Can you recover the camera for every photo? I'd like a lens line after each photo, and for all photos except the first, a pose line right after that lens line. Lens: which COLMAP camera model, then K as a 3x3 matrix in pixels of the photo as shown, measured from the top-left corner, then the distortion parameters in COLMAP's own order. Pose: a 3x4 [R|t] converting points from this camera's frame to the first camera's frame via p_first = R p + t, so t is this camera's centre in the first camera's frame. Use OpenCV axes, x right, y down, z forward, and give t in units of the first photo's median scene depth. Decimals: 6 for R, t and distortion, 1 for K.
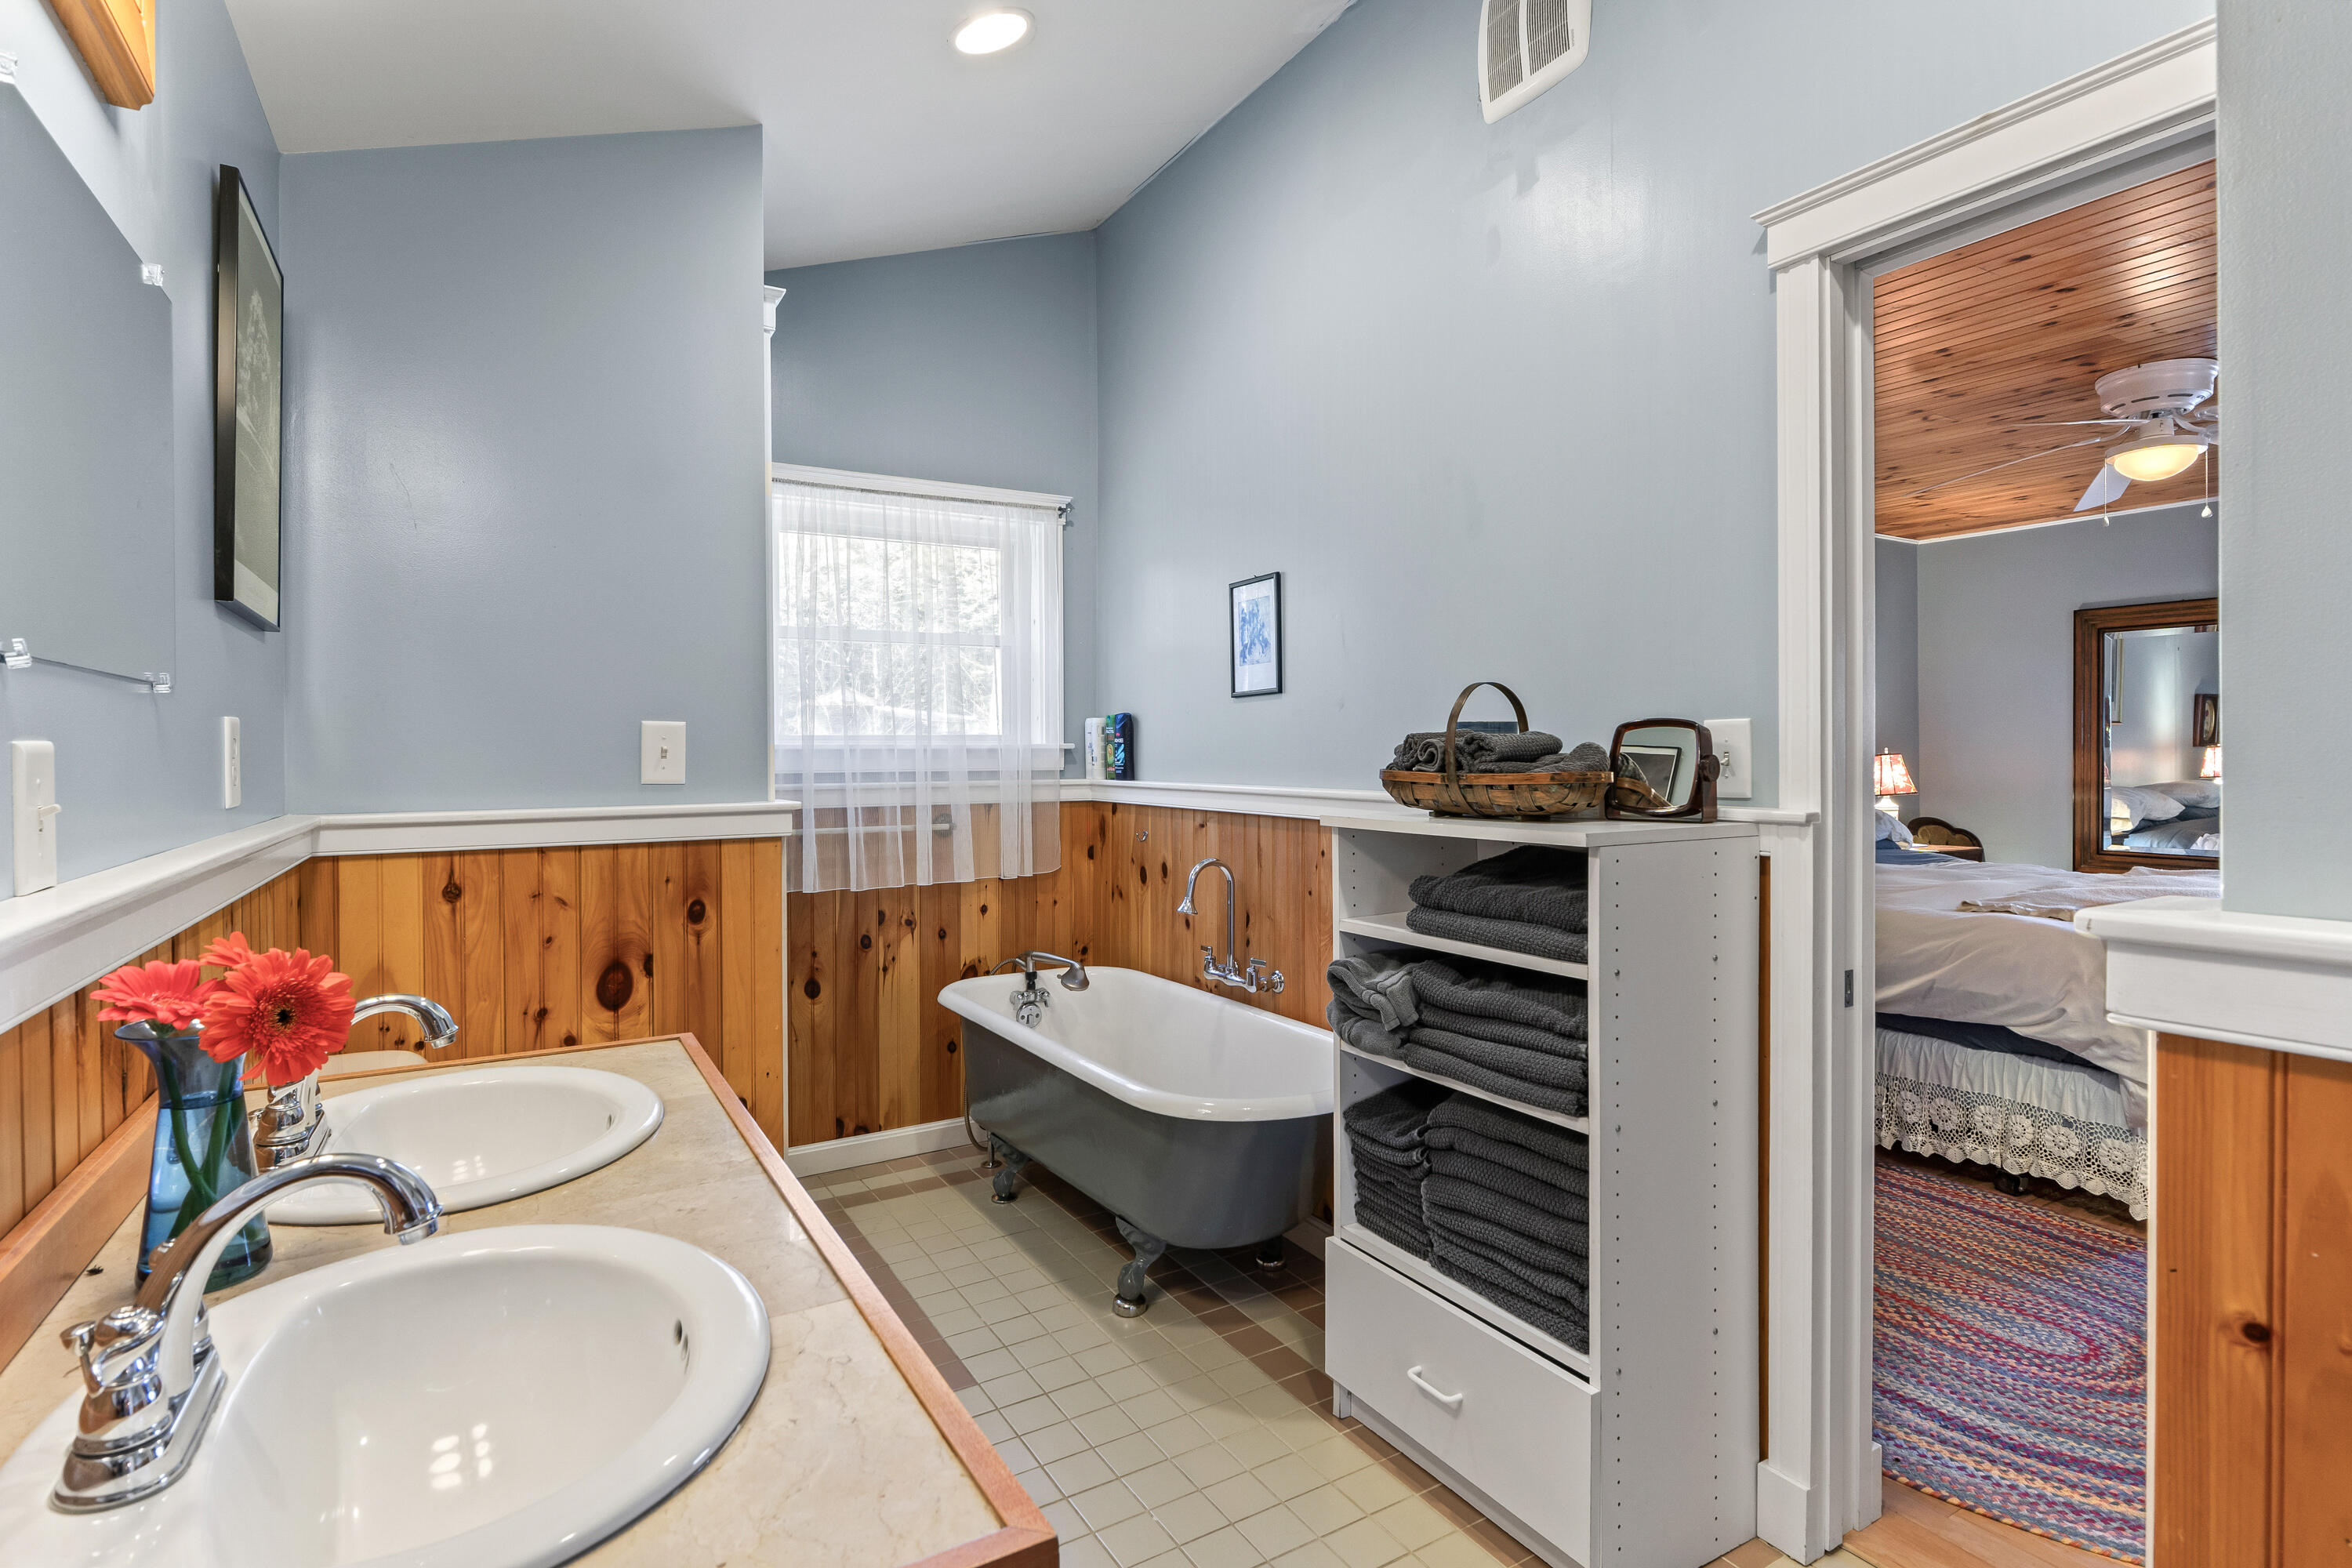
lens RADIAL K [[1213.4, 0, 1182.9], [0, 1213.4, 769.9], [0, 0, 1]] dist [0.006733, 0.000335]
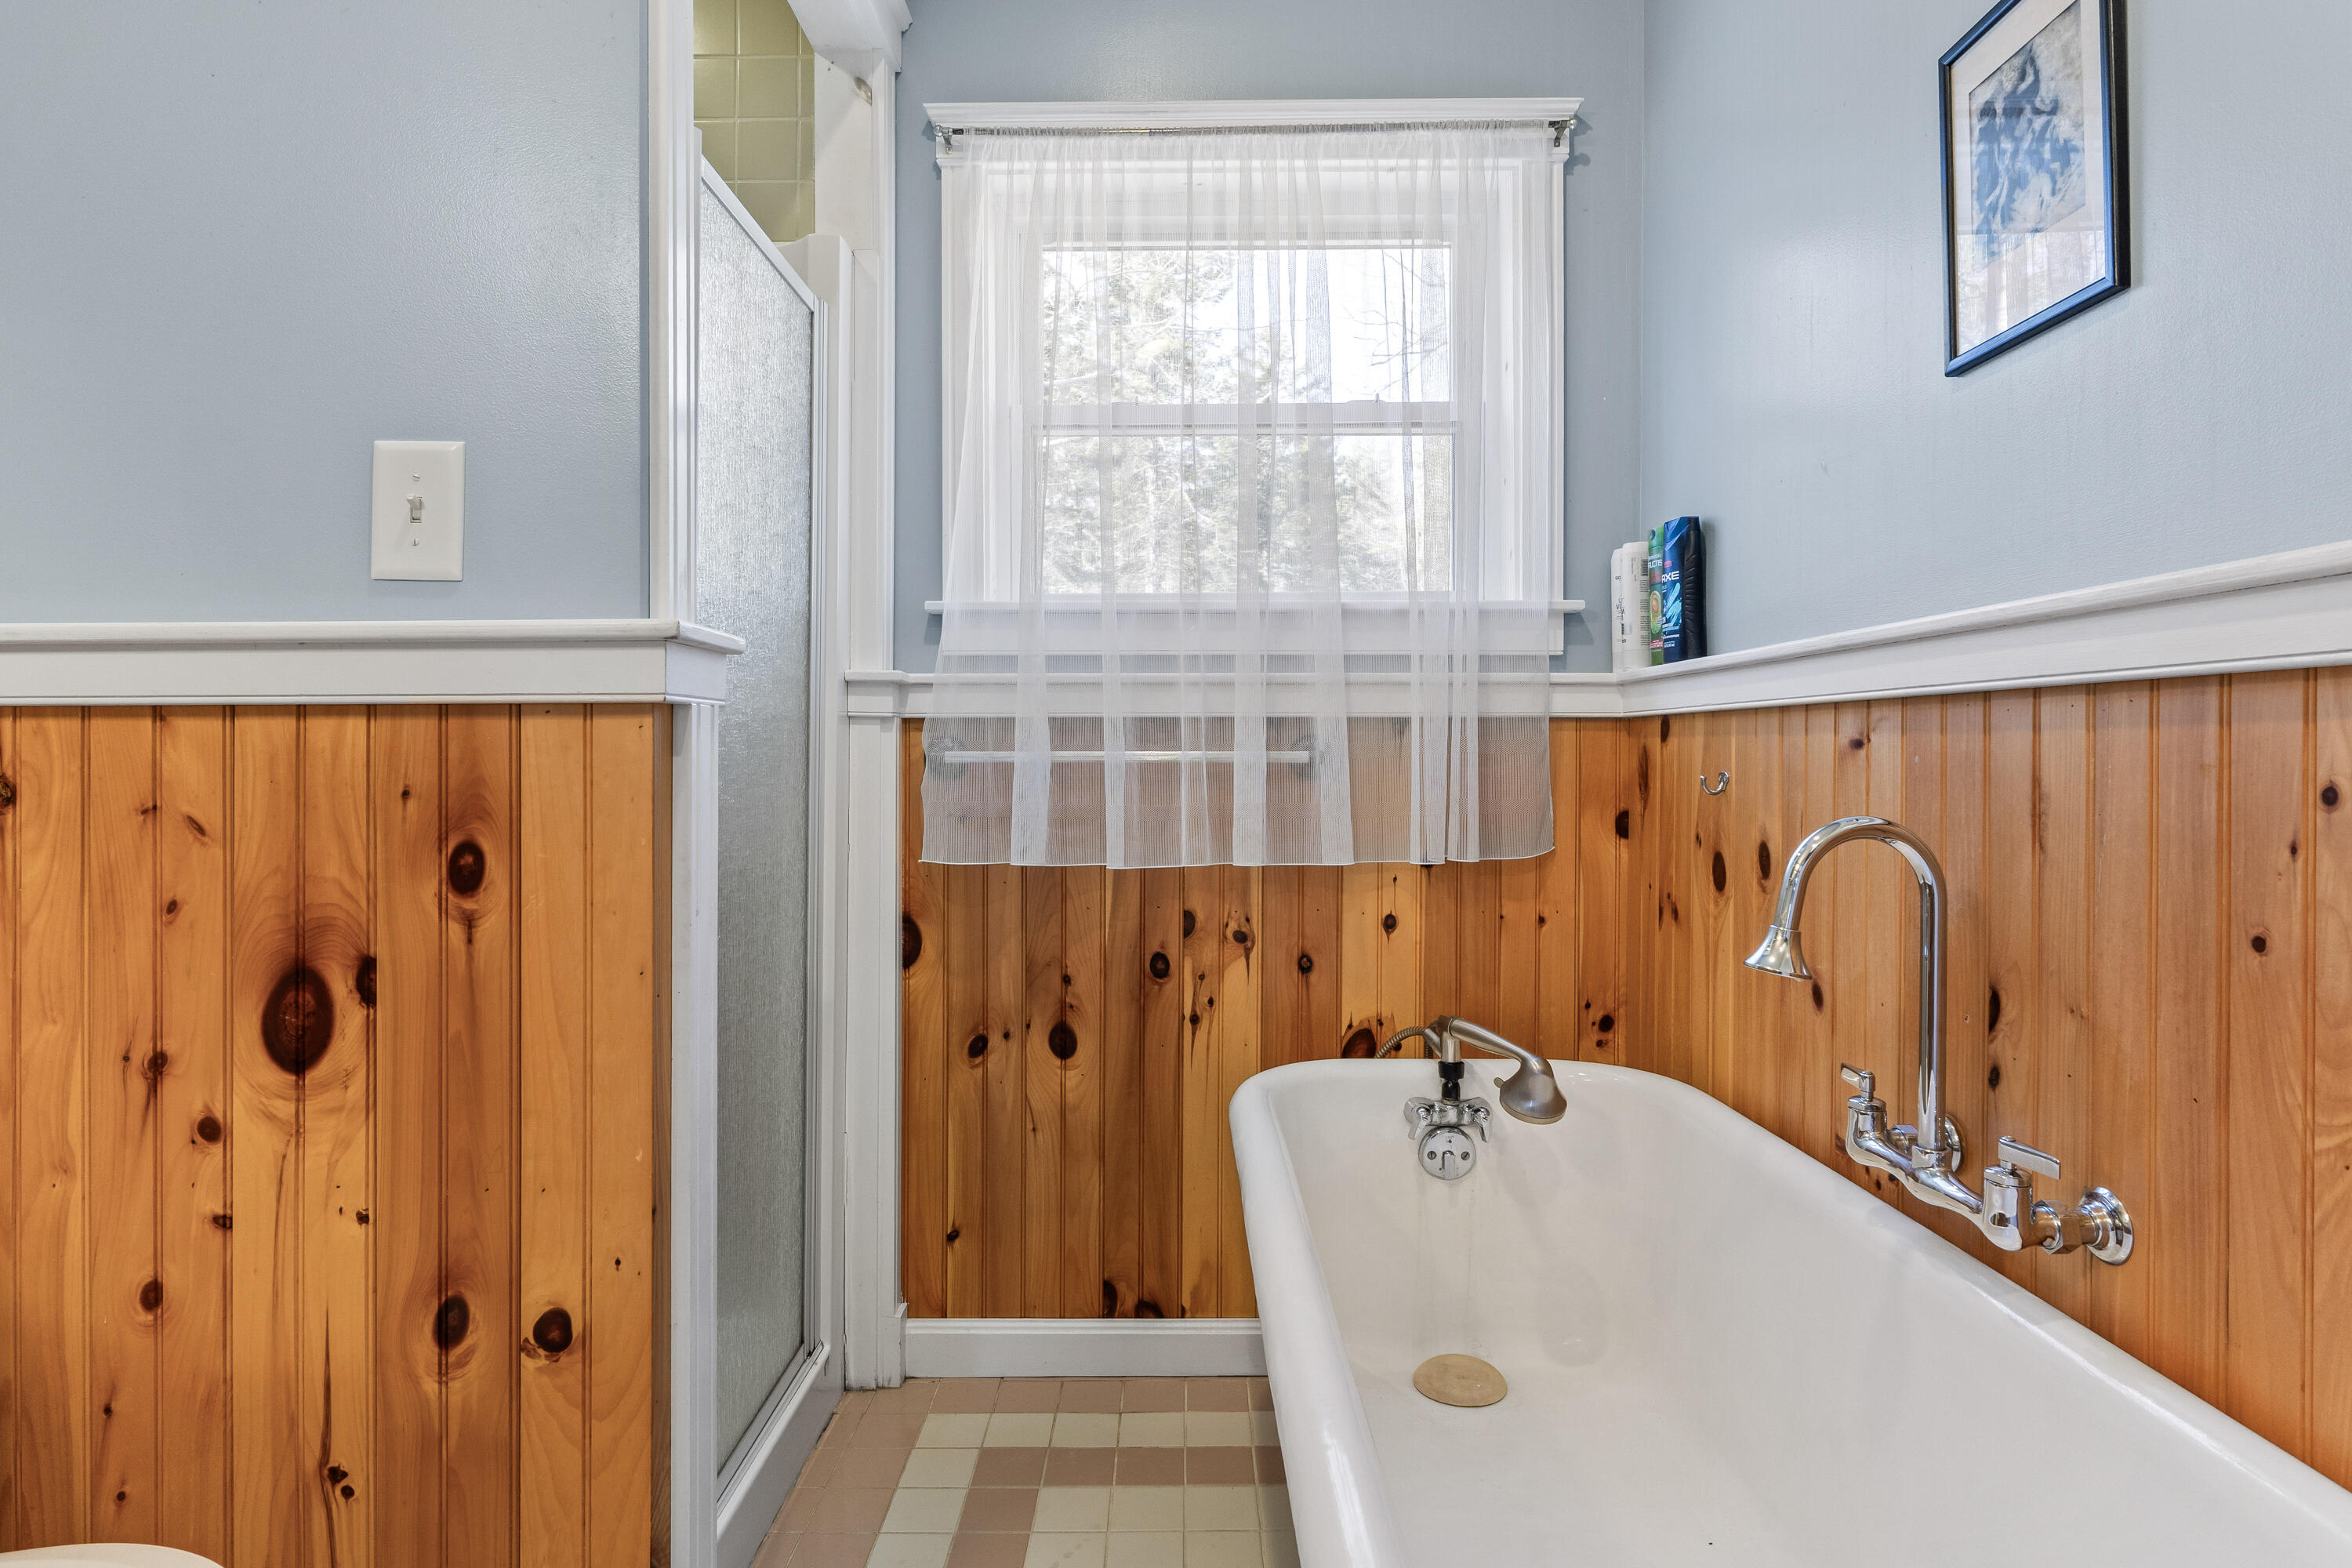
lens RADIAL K [[1230.1, 0, 1175.7], [0, 1230.1, 764.8], [0, 0, 1]] dist [-0.001409, -0.001477]
pose [[0.848973, 0.005677, -0.528405, 0.037334], [-0.012788, 0.999870, -0.009803, 0.057997], [0.528281, 0.015079, 0.848936, 0.546567]]
